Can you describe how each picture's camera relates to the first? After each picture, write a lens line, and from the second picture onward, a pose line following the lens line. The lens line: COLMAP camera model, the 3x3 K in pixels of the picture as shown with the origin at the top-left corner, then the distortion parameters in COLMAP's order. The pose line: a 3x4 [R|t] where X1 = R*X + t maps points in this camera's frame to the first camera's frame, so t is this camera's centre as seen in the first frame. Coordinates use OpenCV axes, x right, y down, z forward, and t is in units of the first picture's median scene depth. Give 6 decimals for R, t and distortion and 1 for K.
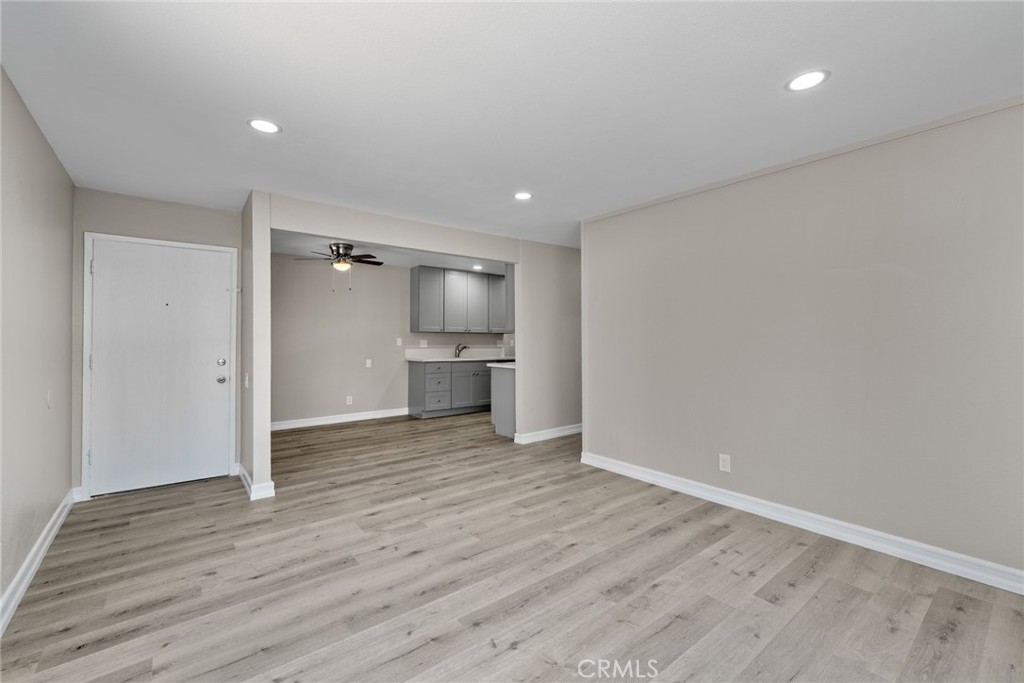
lens RADIAL K [[419.7, 0, 498.8], [0, 419.7, 338.5], [0, 0, 1]] dist [0.000880, -0.001312]
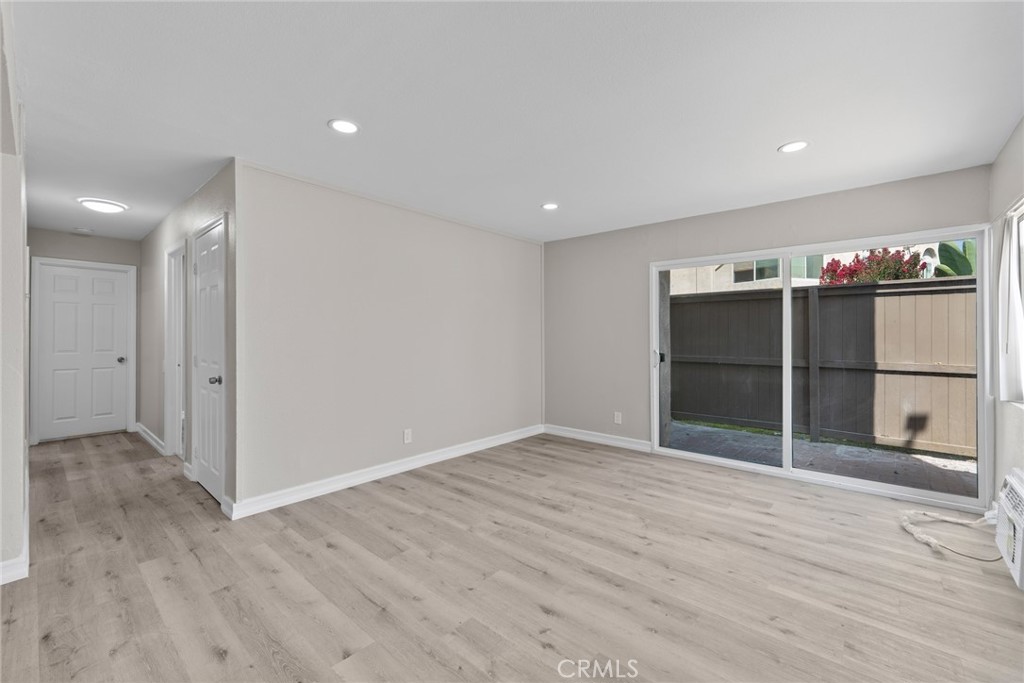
lens RADIAL K [[419.7, 0, 514.4], [0, 419.7, 334.0], [0, 0, 1]] dist [0.000880, -0.001312]
pose [[-0.181125, 0.002421, 0.983457, -0.895401], [-0.002846, 0.999991, -0.002986, 0.001341], [-0.983456, -0.003339, -0.181116, 1.131494]]
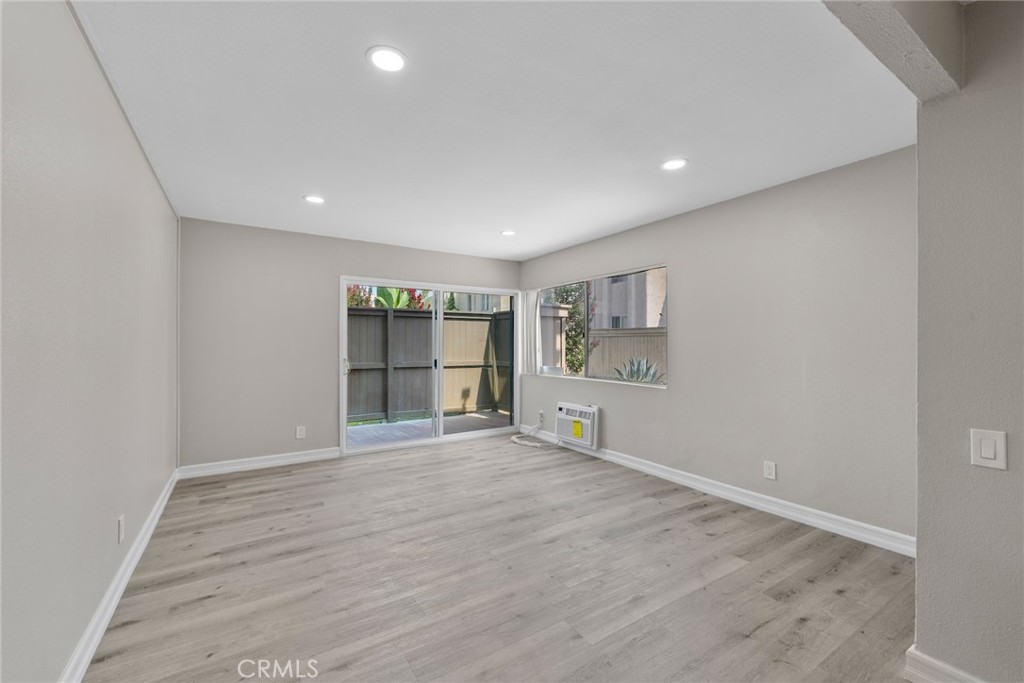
lens RADIAL K [[419.7, 0, 490.9], [0, 419.7, 342.2], [0, 0, 1]] dist [0.000880, -0.001312]
pose [[-0.992078, 0.001656, 0.125609, -0.171997], [0.000831, 0.999978, -0.006622, 0.001574], [-0.125617, -0.006465, -0.992058, 1.973362]]
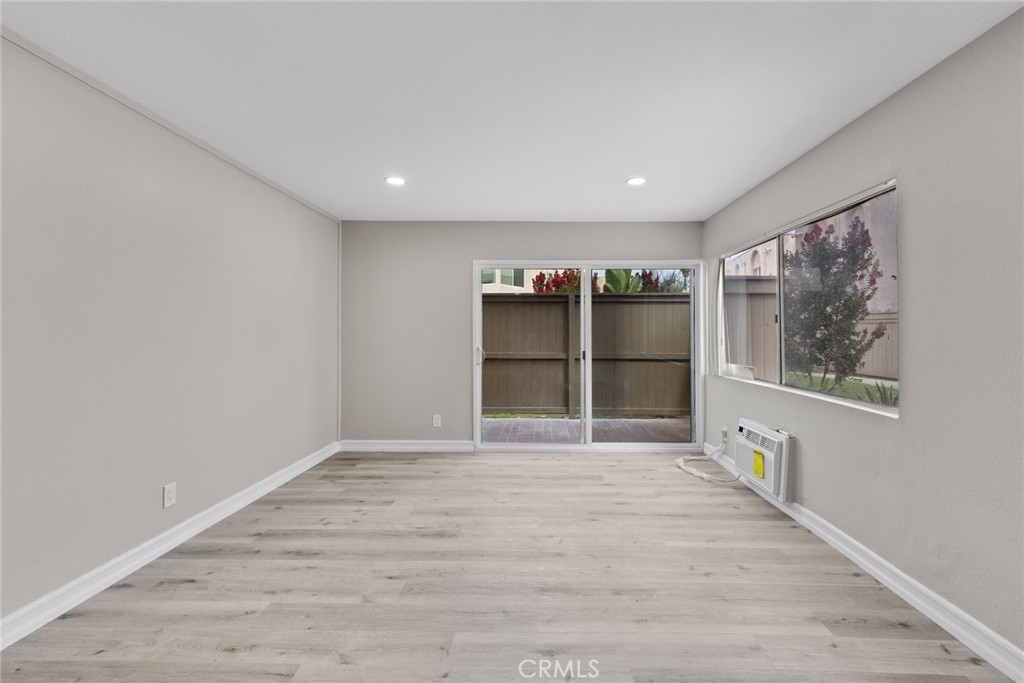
lens RADIAL K [[419.7, 0, 525.7], [0, 419.7, 332.1], [0, 0, 1]] dist [0.000880, -0.001312]
pose [[-0.769307, 0.000929, 0.638878, -0.564244], [-0.001129, 0.999995, -0.002814, -0.001840], [-0.638878, -0.002886, -0.769303, 1.452065]]
